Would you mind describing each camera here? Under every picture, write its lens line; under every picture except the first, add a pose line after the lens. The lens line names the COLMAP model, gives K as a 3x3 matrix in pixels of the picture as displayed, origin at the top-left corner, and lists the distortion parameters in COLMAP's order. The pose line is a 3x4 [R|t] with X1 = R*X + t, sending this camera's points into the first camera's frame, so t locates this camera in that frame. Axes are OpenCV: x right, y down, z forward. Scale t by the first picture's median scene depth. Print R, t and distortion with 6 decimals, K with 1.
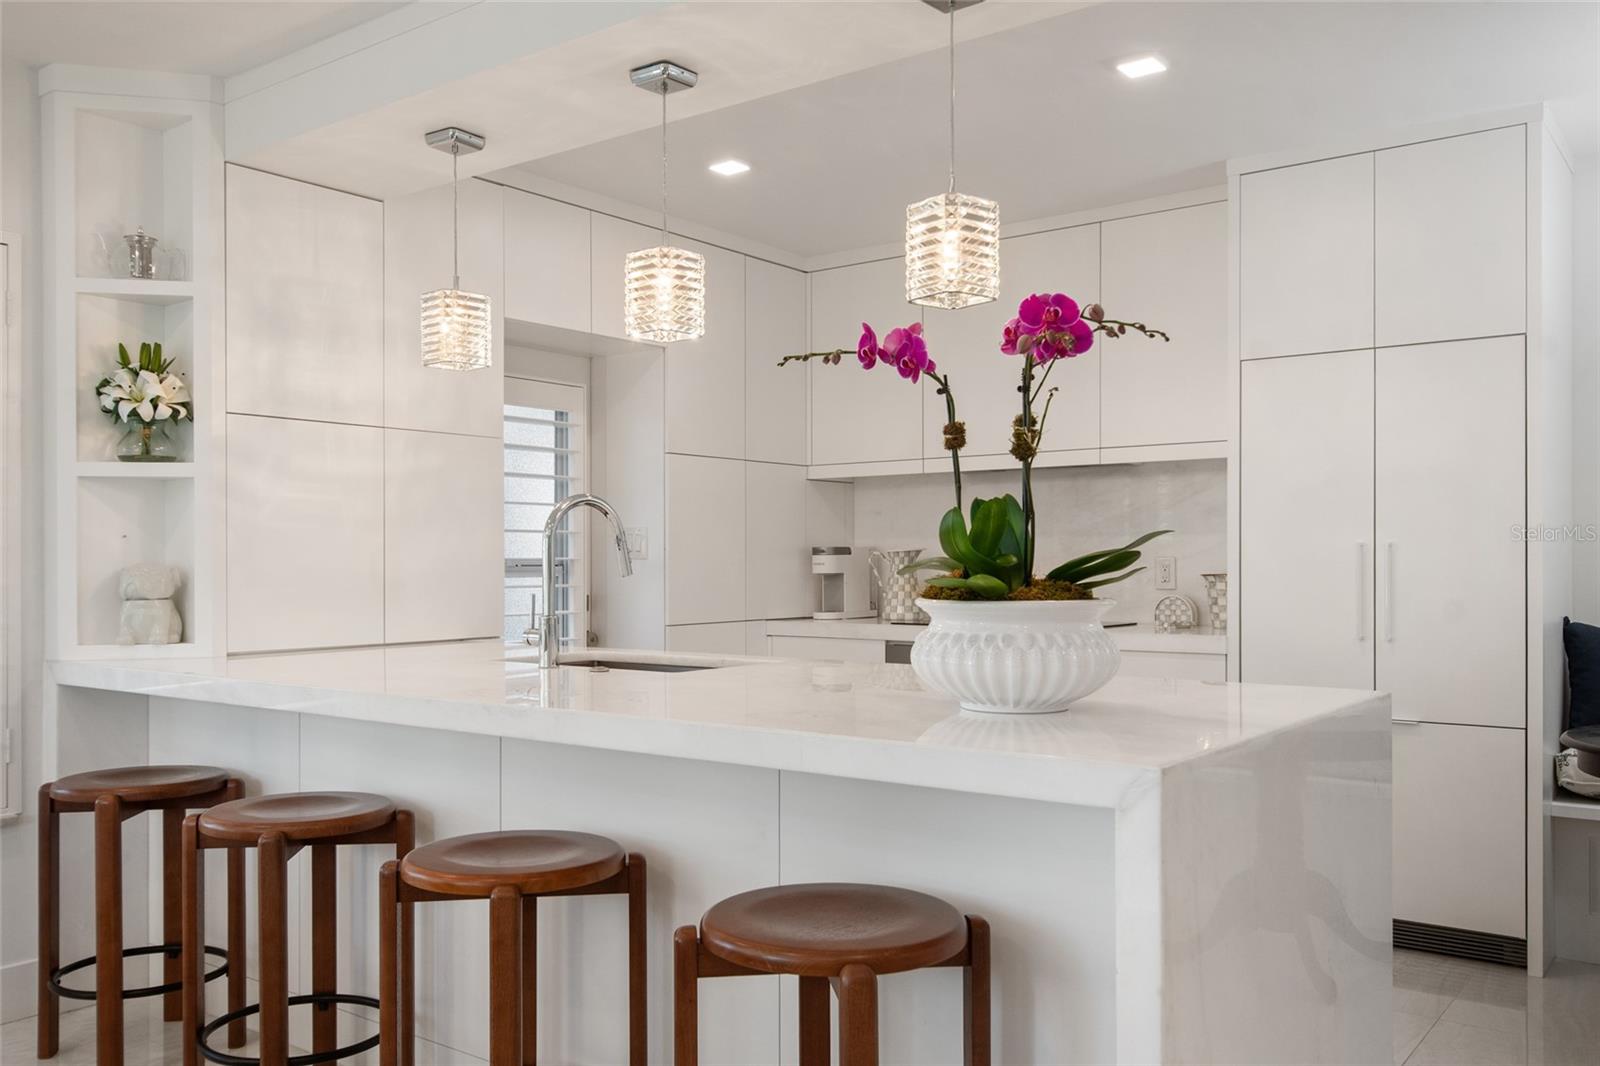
lens RADIAL K [[1281.6, 0, 819.4], [0, 1281.6, 566.1], [0, 0, 1]] dist [0.014680, -0.012400]
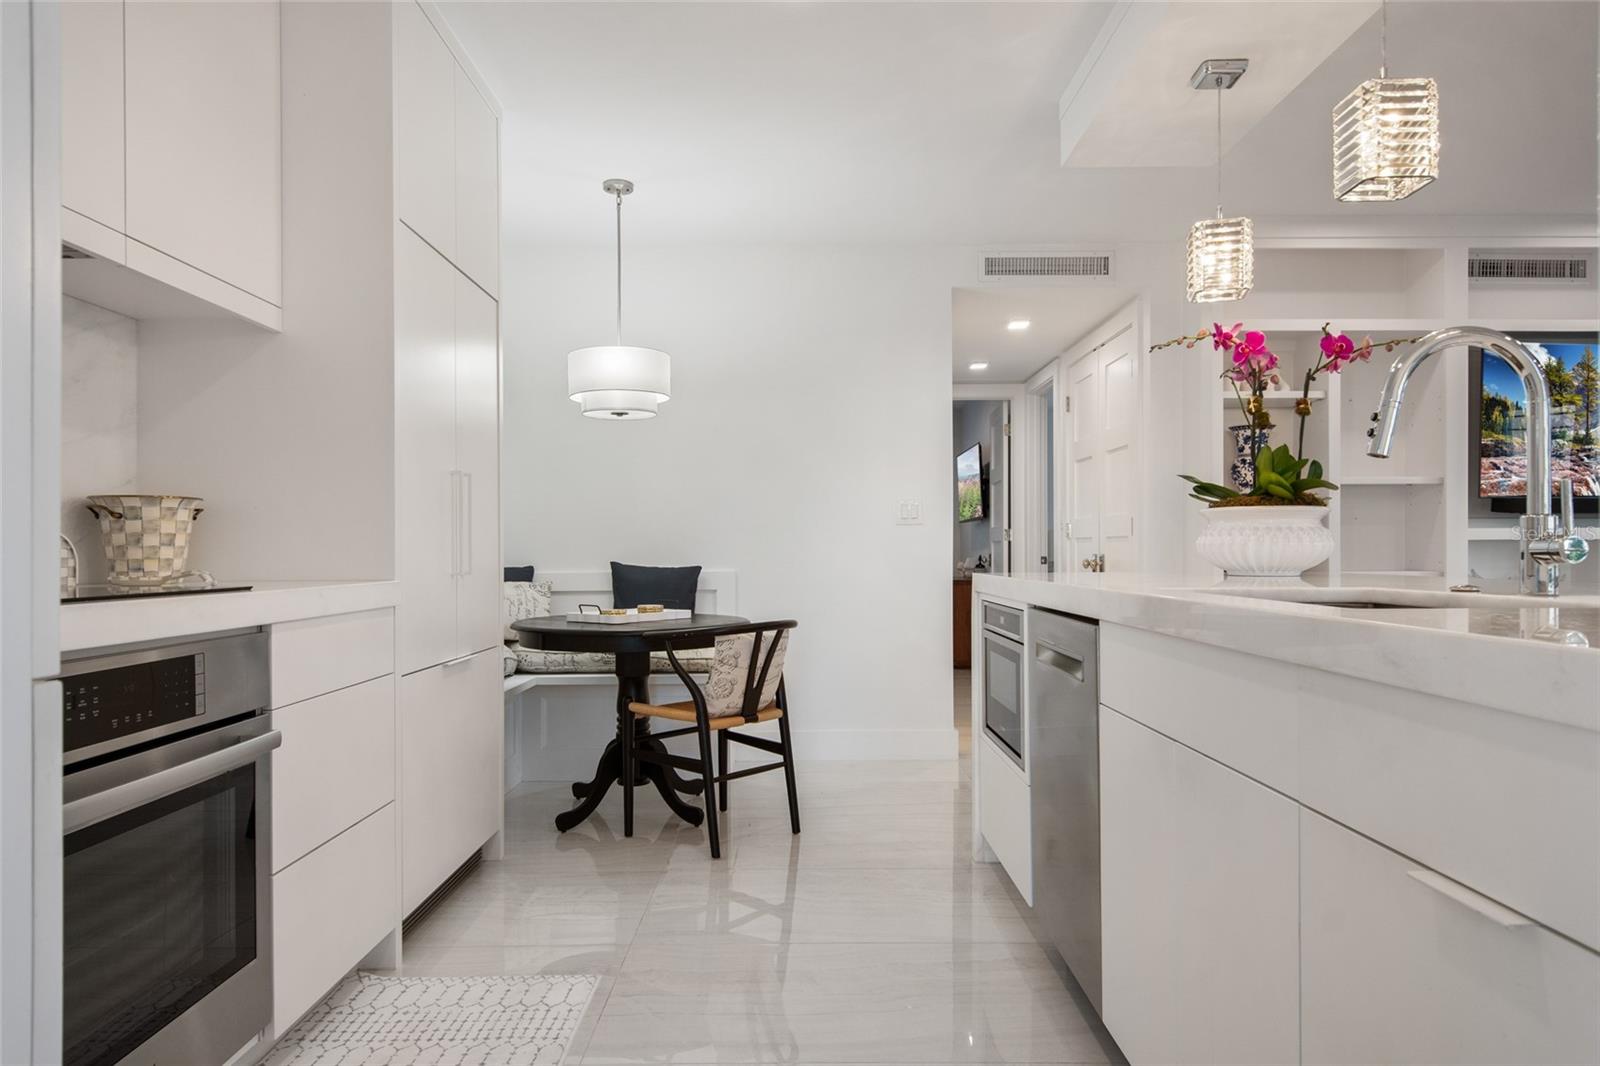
lens RADIAL K [[993.3, 0, 794.0], [0, 993.3, 556.5], [0, 0, 1]] dist [0.011144, -0.012082]
pose [[-0.594170, 0.000522, 0.804339, -0.326105], [0.008909, 0.999943, 0.005932, 0.044338], [-0.804290, 0.010690, -0.594141, 1.316216]]
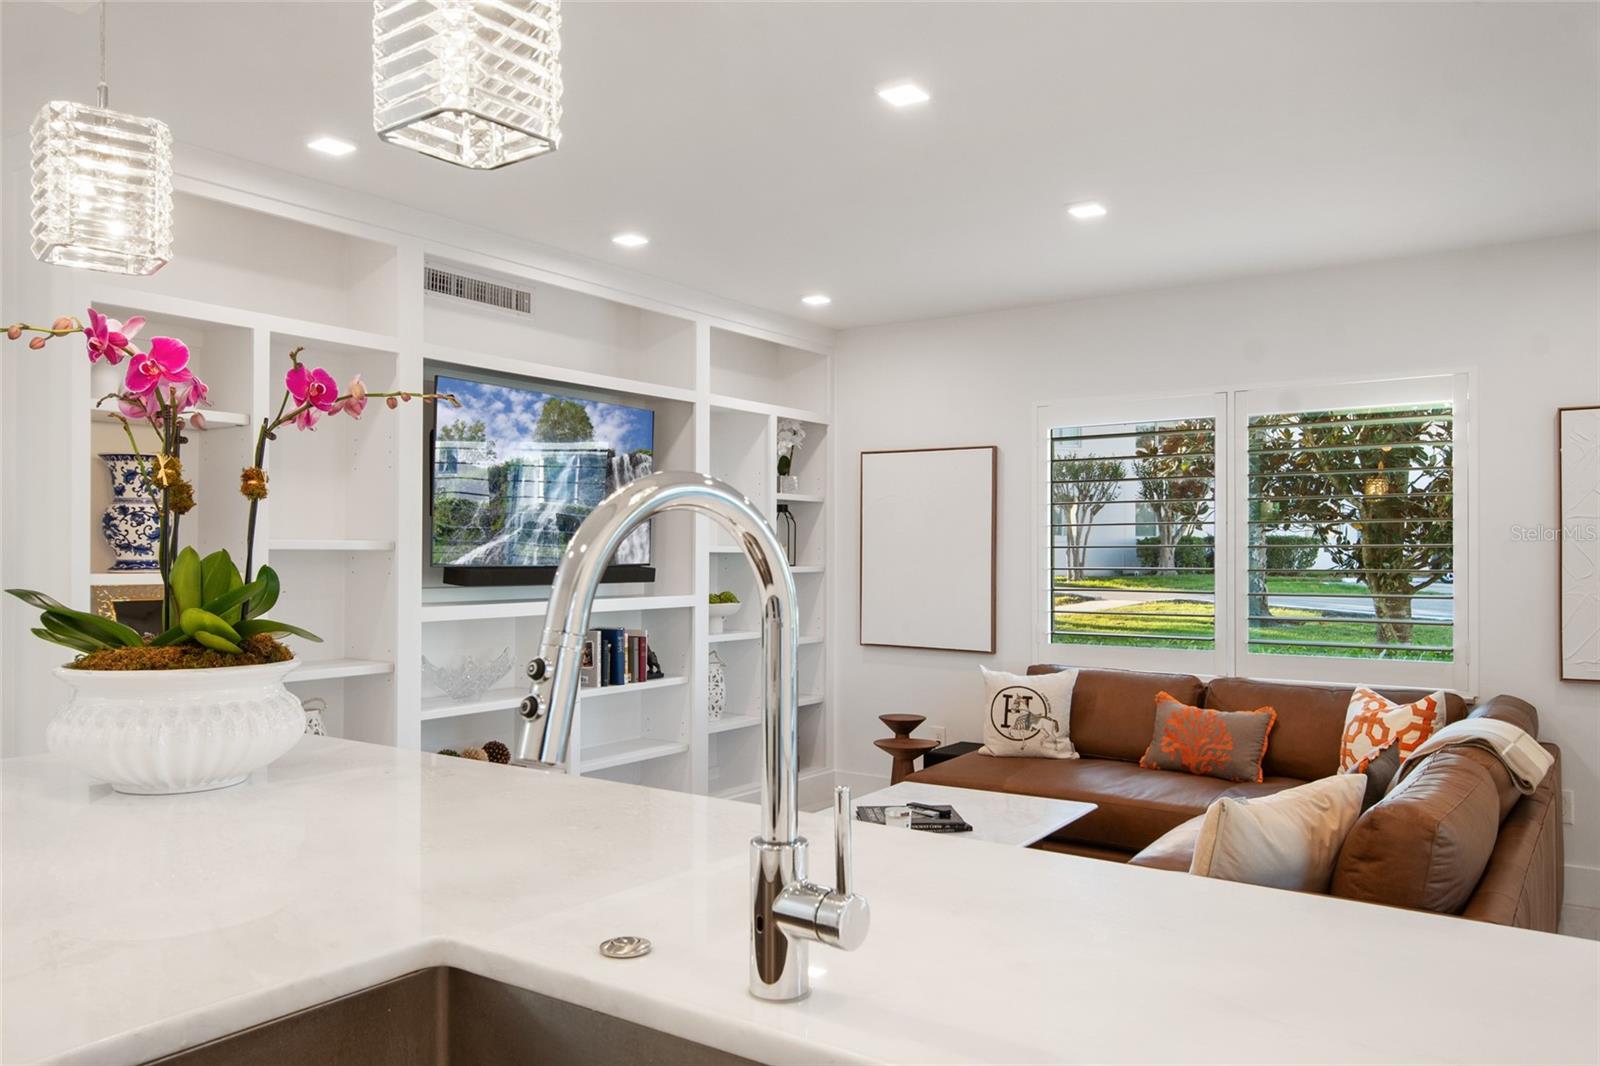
lens RADIAL K [[1178.0, 0, 803.0], [0, 1178.0, 545.3], [0, 0, 1]] dist [0.002902, -0.000111]
pose [[-0.999623, 0.001439, -0.027418, -0.174911], [0.001480, 0.999998, -0.001479, -0.031756], [0.027416, -0.001519, -0.999623, 1.077937]]
